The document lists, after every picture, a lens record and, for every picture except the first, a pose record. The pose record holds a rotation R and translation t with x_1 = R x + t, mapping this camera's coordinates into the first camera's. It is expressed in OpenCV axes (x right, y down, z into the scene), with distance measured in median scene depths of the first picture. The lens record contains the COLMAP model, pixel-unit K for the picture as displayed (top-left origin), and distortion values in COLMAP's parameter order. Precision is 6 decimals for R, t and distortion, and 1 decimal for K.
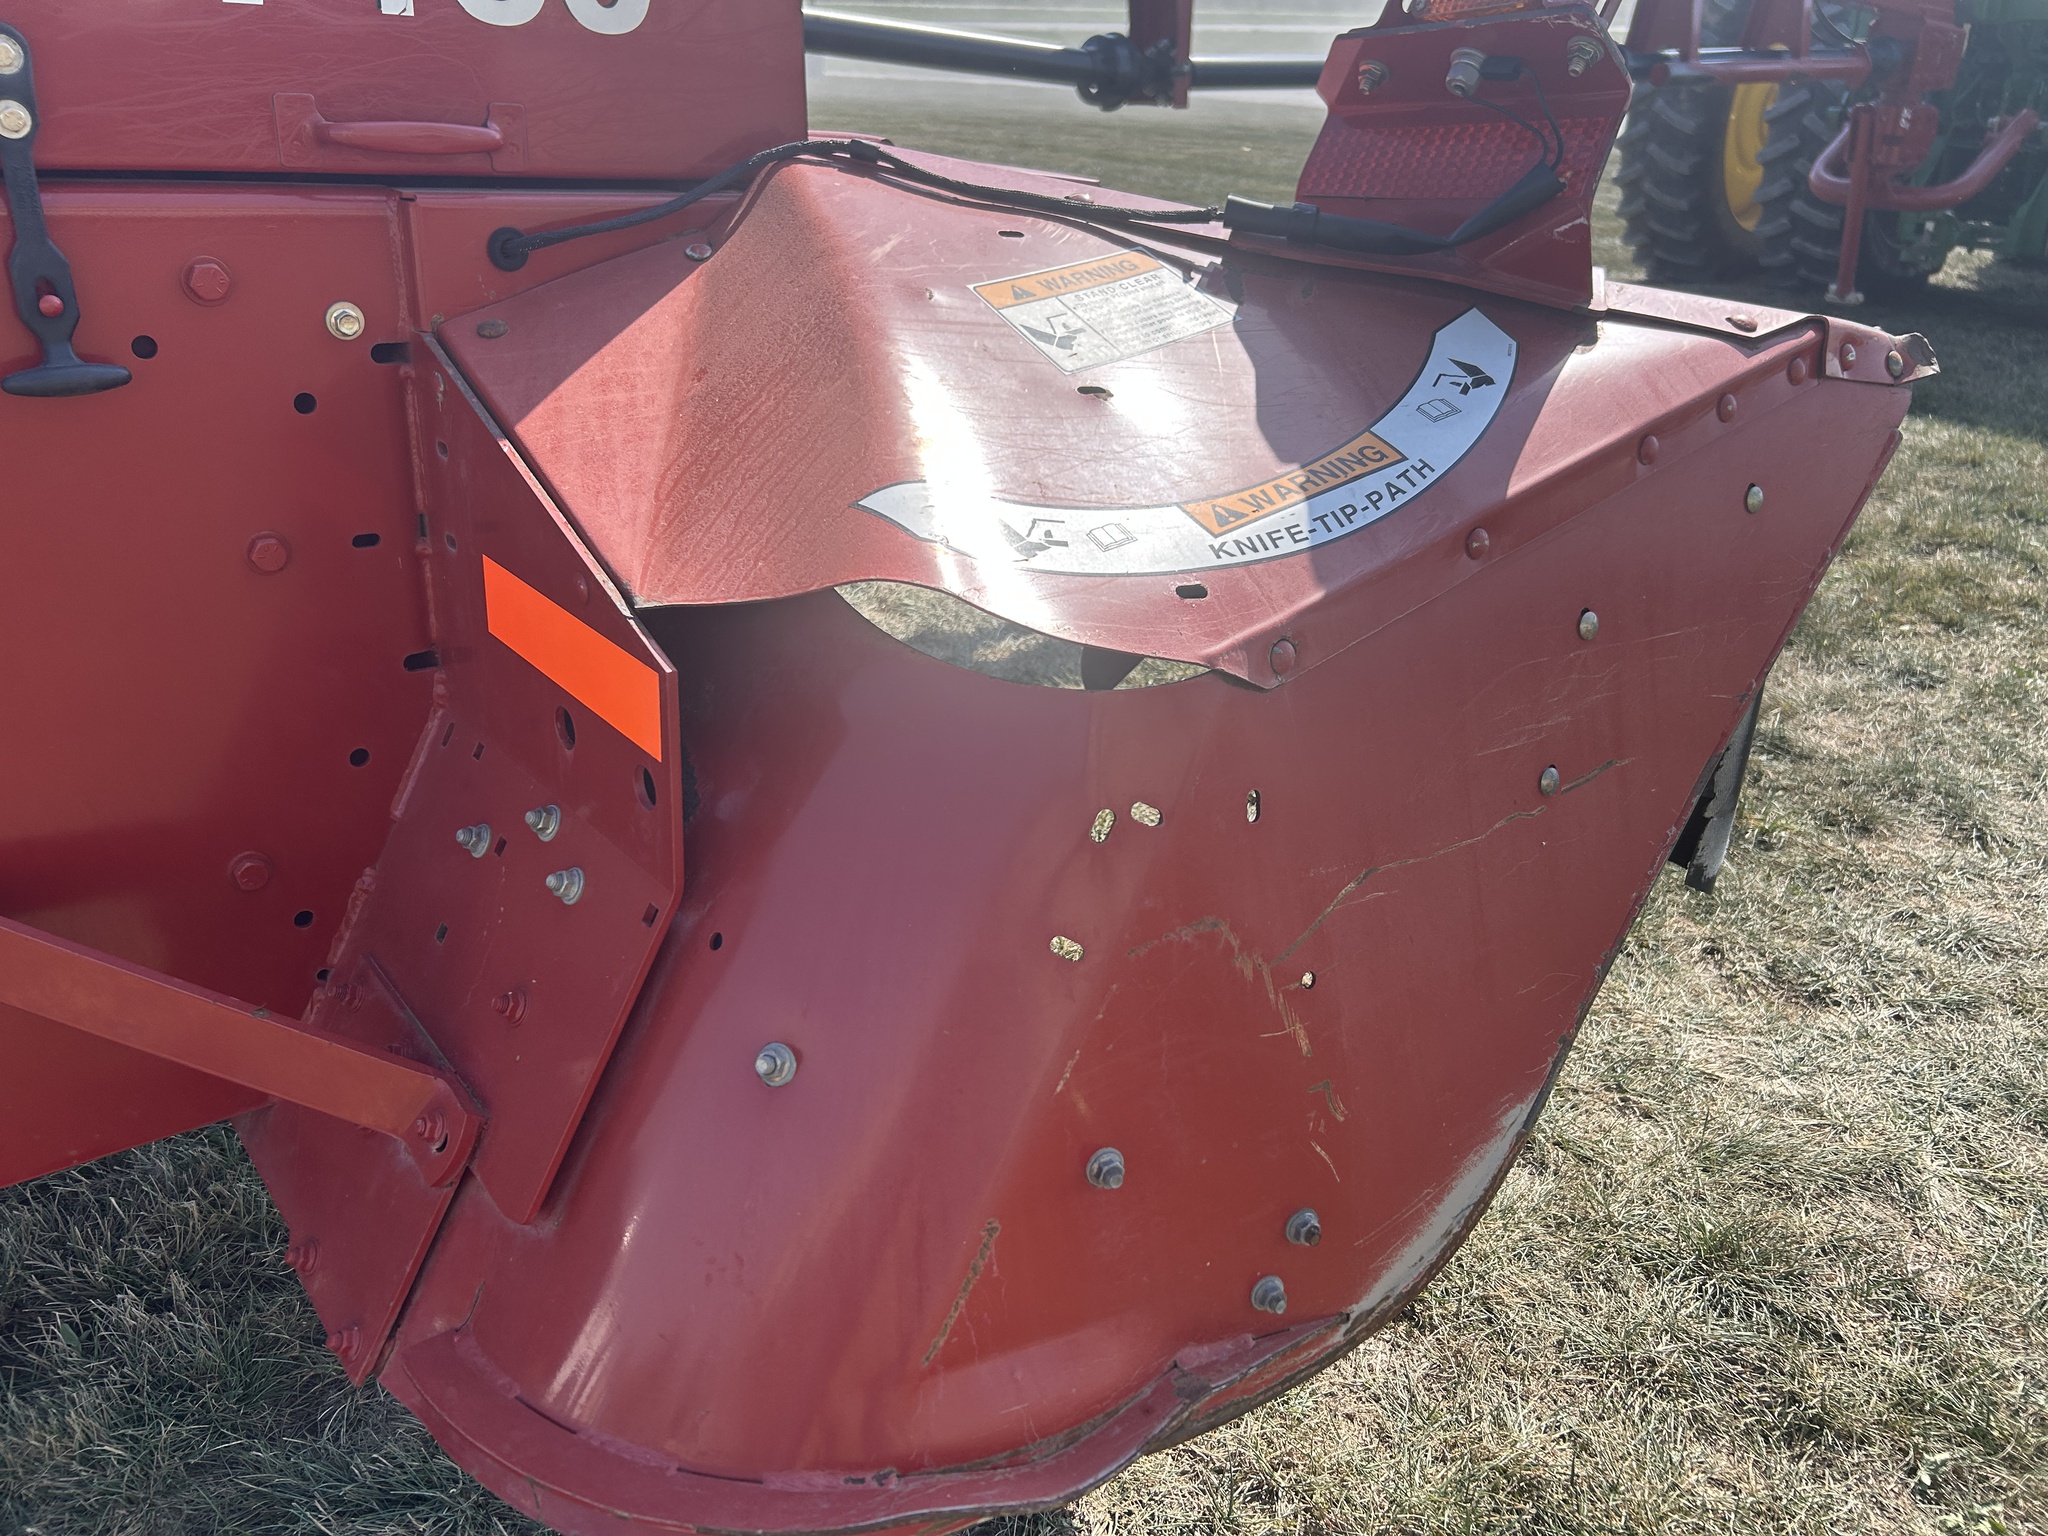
lens RADIAL K [[1536.3, 0, 1012.1], [0, 1536.3, 791.8], [0, 0, 1]] dist [0.045505, -0.054734]
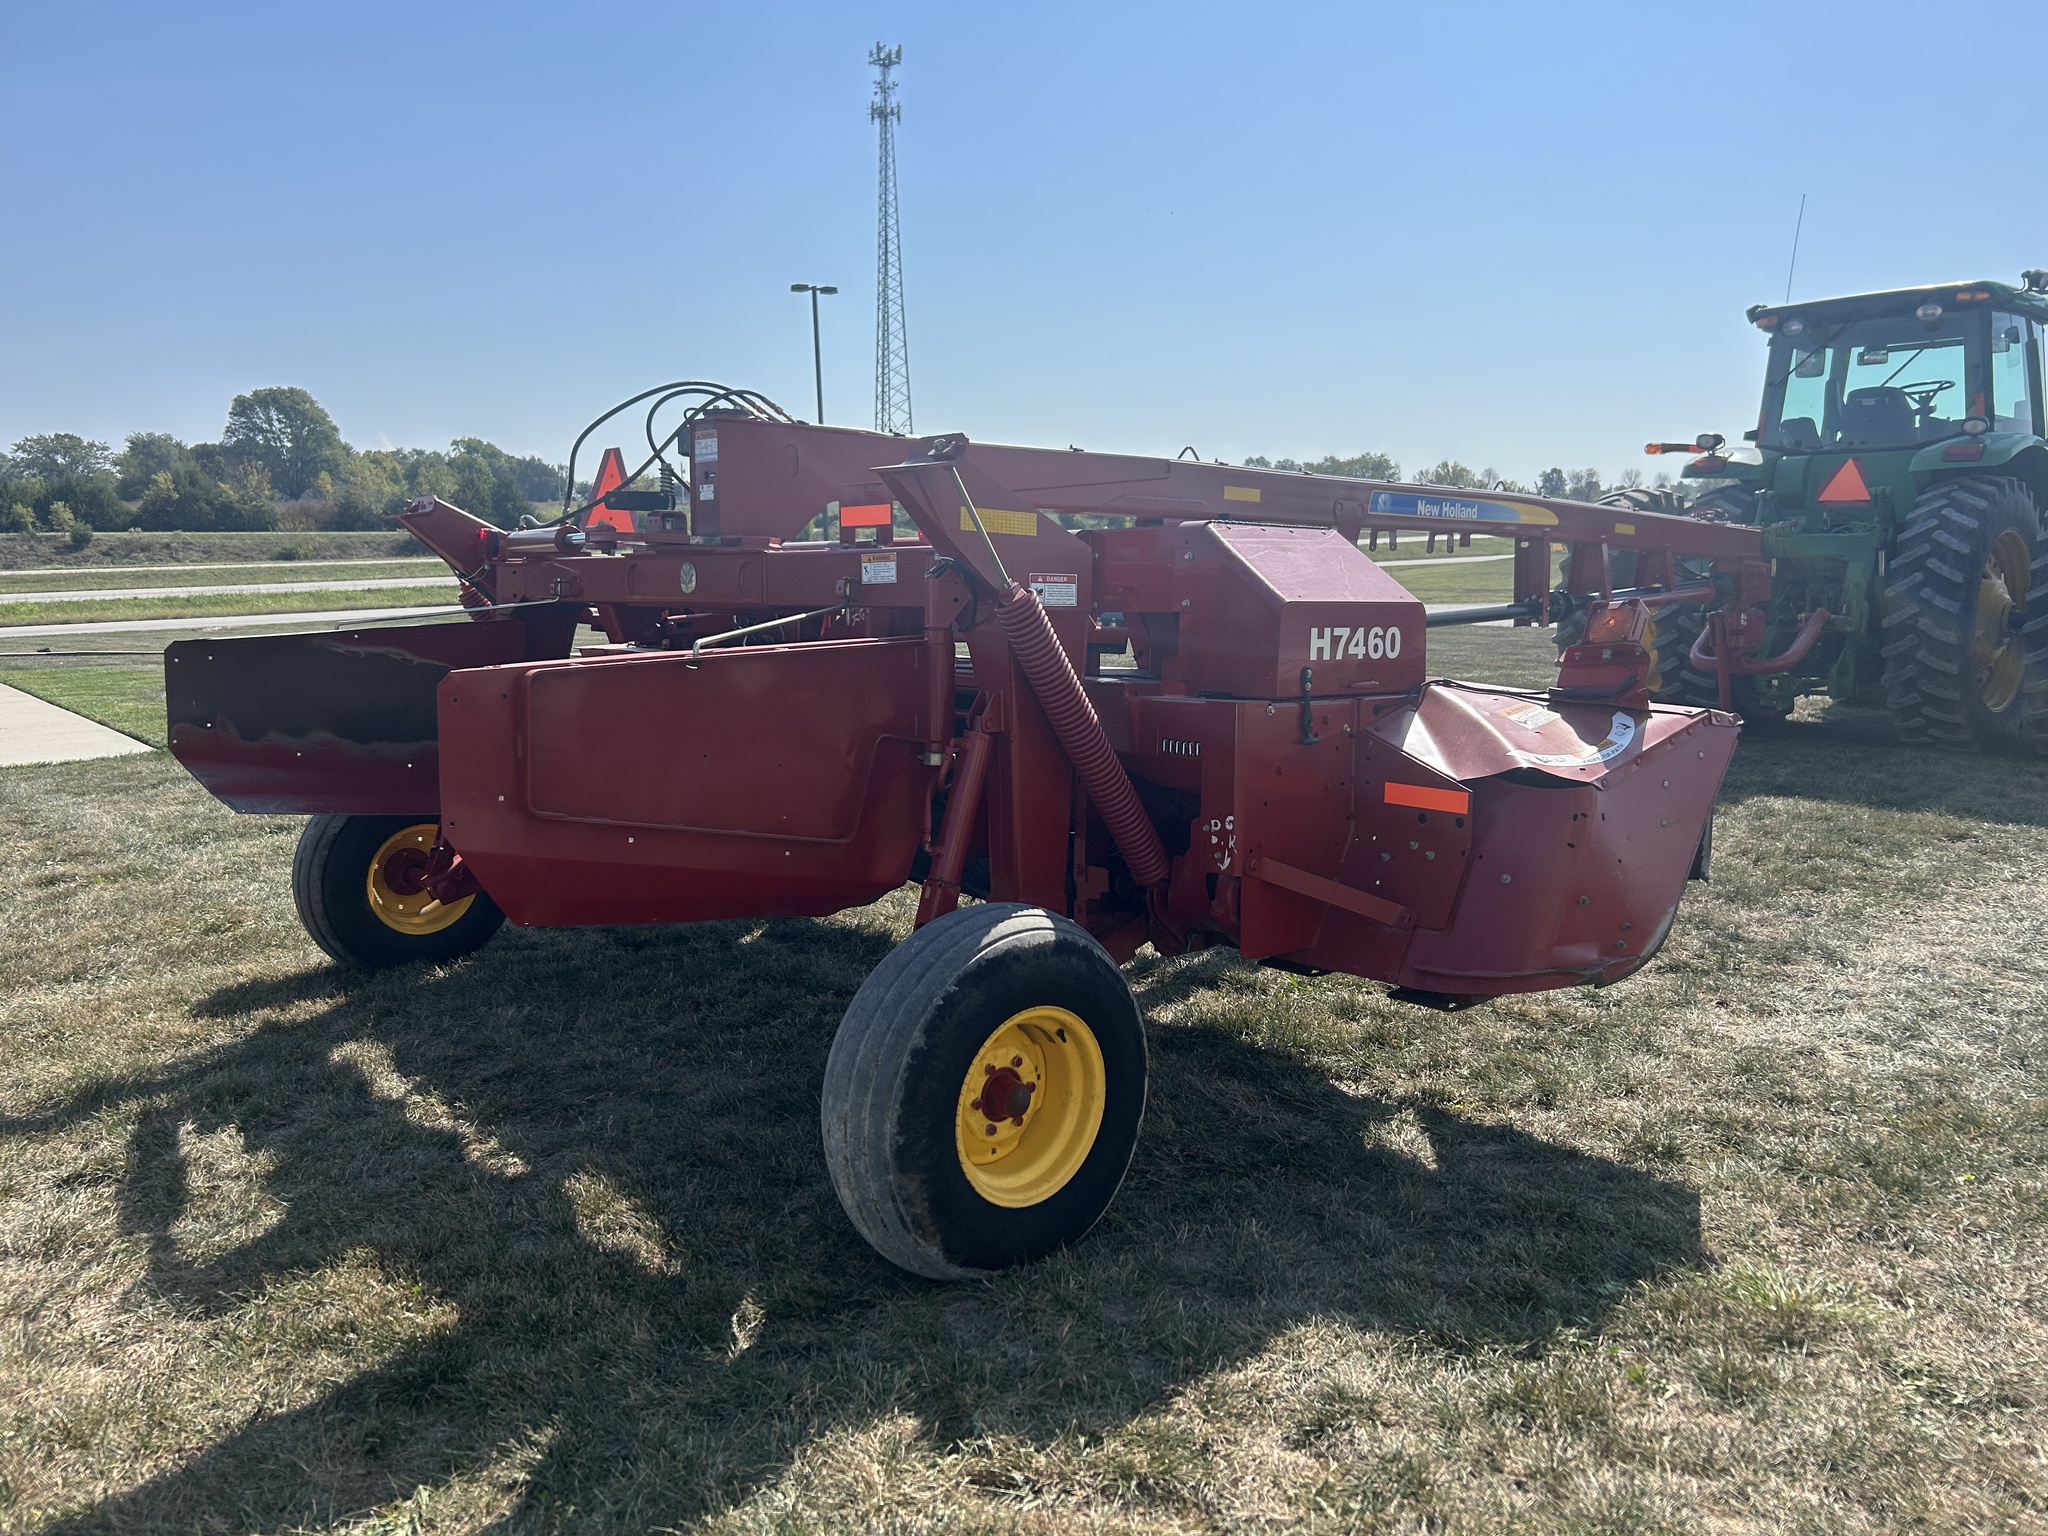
lens RADIAL K [[1548.9, 0, 1034.8], [0, 1548.9, 784.0], [0, 0, 1]] dist [0.053103, -0.057593]
pose [[0.997360, -0.053635, 0.048959, -0.252951], [0.066026, 0.950440, -0.303817, 0.176248], [-0.030238, 0.306247, 0.951472, -0.484995]]
